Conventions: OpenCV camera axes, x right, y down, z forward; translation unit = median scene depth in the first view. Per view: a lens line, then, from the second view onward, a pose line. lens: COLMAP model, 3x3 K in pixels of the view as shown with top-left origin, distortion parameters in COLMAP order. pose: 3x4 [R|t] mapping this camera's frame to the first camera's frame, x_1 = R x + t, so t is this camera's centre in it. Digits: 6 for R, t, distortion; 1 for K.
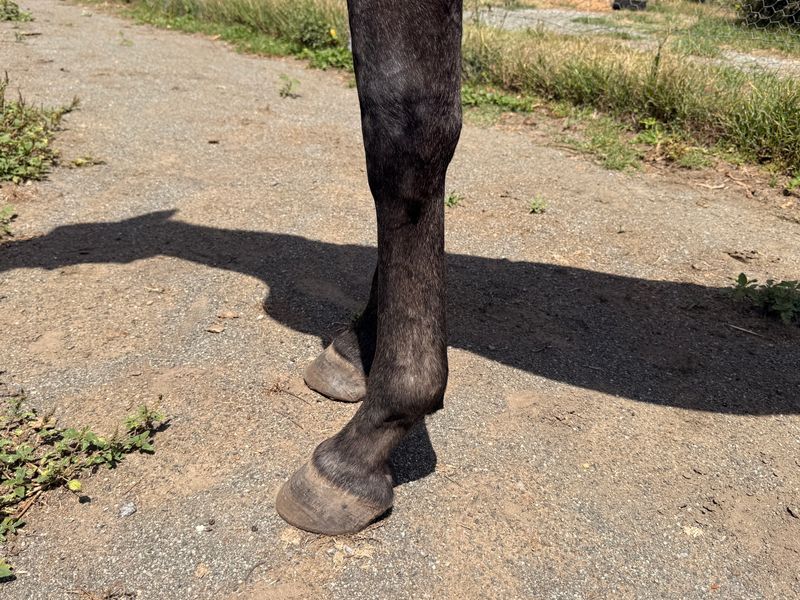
lens RADIAL K [[722.4, 0, 394.7], [0, 722.4, 301.3], [0, 0, 1]] dist [0.099699, -0.177723]
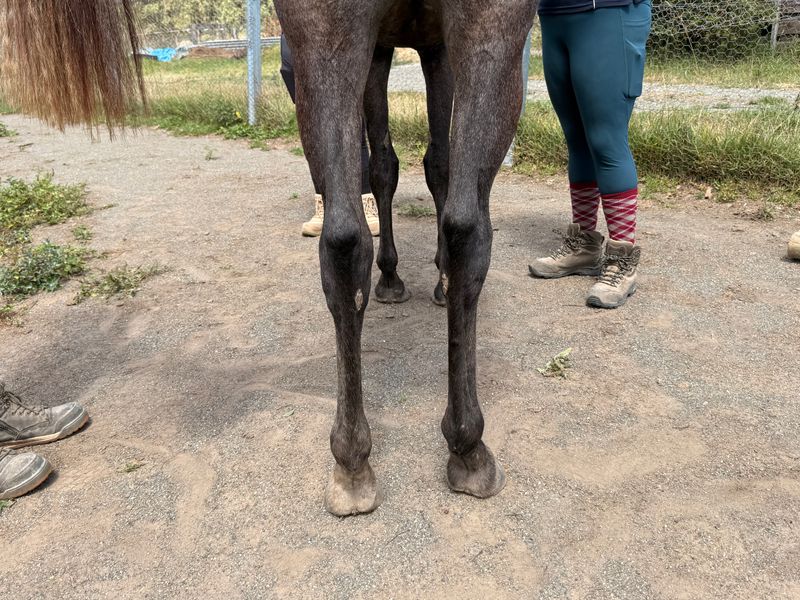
lens RADIAL K [[722.4, 0, 394.7], [0, 722.4, 301.3], [0, 0, 1]] dist [0.099699, -0.177723]
pose [[0.985892, -0.158852, 0.052749, 0.089075], [0.161861, 0.985064, -0.058734, 0.140473], [-0.042631, 0.066443, 0.996879, -0.450055]]
